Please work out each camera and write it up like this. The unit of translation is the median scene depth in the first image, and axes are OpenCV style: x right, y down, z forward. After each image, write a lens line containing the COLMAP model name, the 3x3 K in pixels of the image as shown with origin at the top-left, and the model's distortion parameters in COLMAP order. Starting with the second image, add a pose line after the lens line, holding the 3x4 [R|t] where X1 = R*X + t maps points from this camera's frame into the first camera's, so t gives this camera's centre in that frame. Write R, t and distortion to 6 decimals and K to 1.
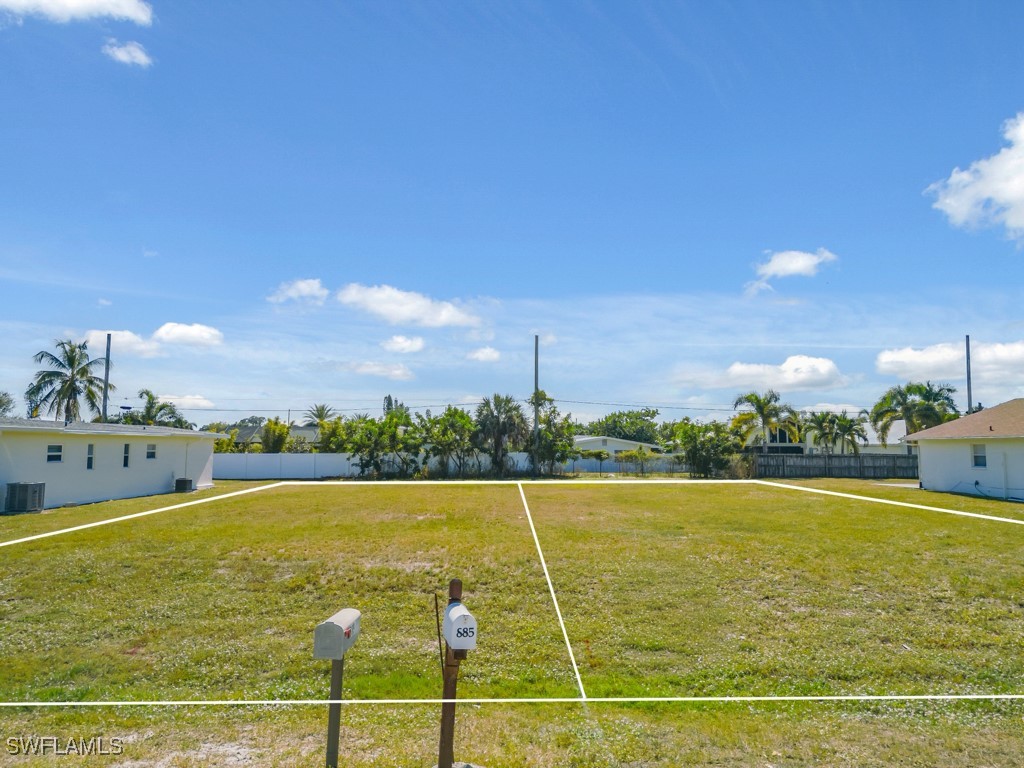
lens RADIAL K [[716.7, 0, 511.2], [0, 716.7, 380.5], [0, 0, 1]] dist [0.079181, -0.077197]
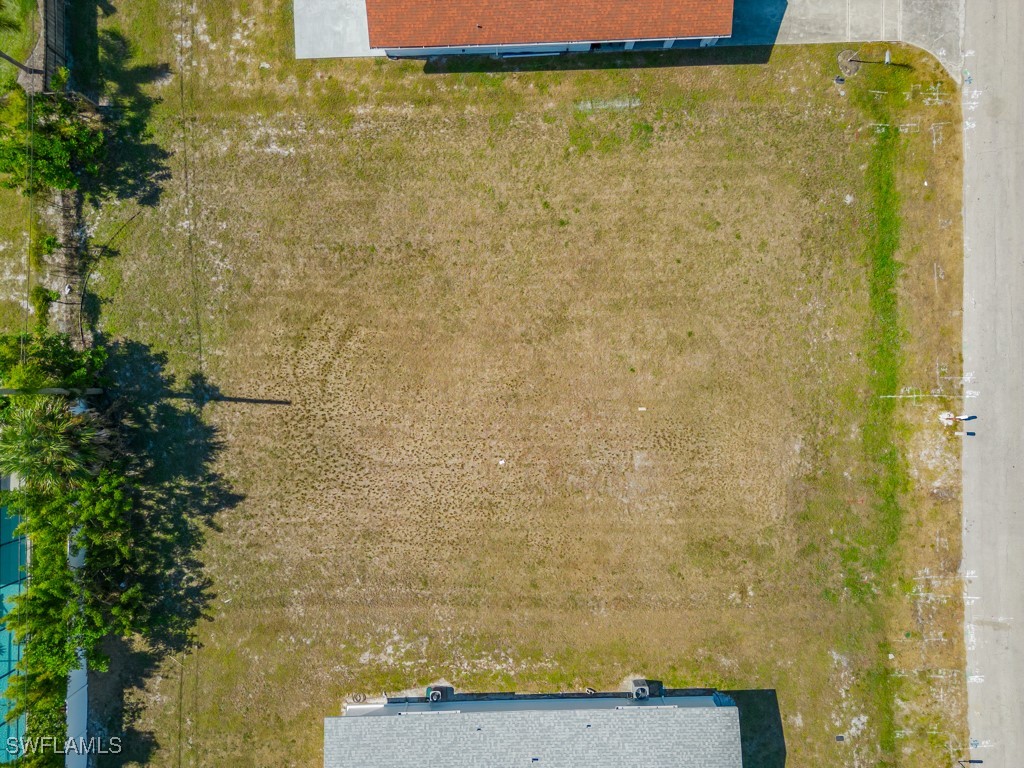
lens RADIAL K [[716.7, 0, 511.2], [0, 716.7, 380.5], [0, 0, 1]] dist [0.079181, -0.077197]
pose [[-0.016656, -0.999857, 0.002925, 0.036990], [-0.088808, 0.004393, 0.996039, -0.681797], [-0.995910, 0.016330, -0.088868, 0.634103]]
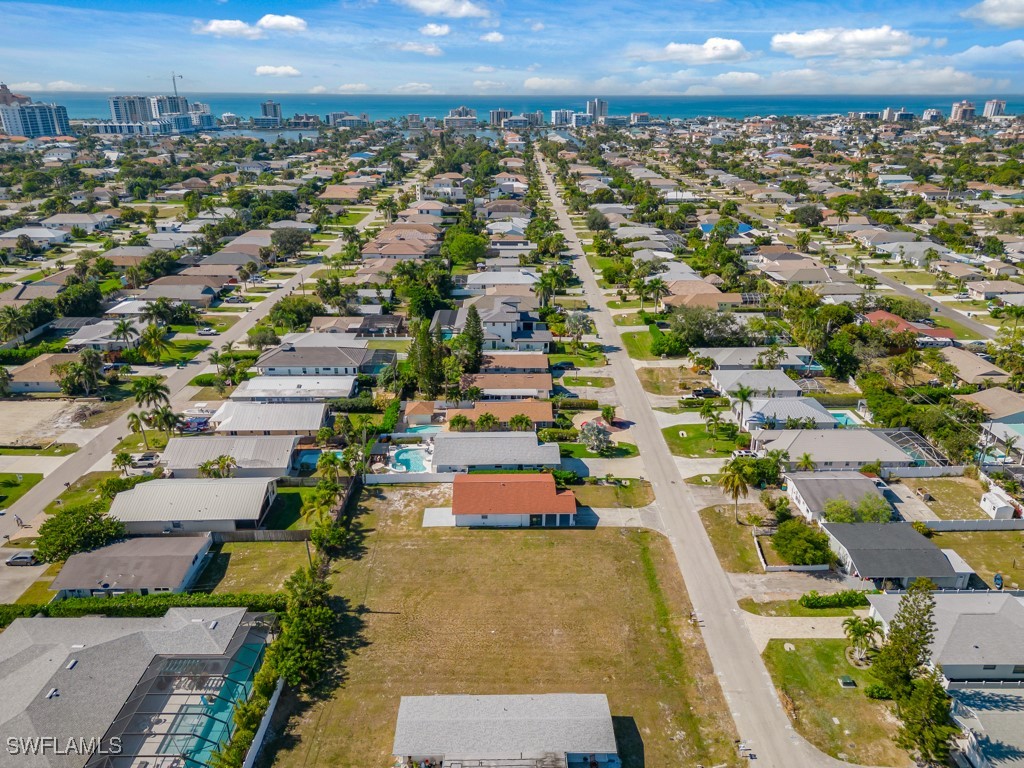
lens RADIAL K [[716.7, 0, 511.2], [0, 716.7, 380.5], [0, 0, 1]] dist [0.079181, -0.077197]
pose [[-0.010785, -0.373166, 0.927702, -1.409186], [-0.095018, 0.923940, 0.370548, -1.088084], [-0.995417, -0.084152, -0.045422, 0.660785]]
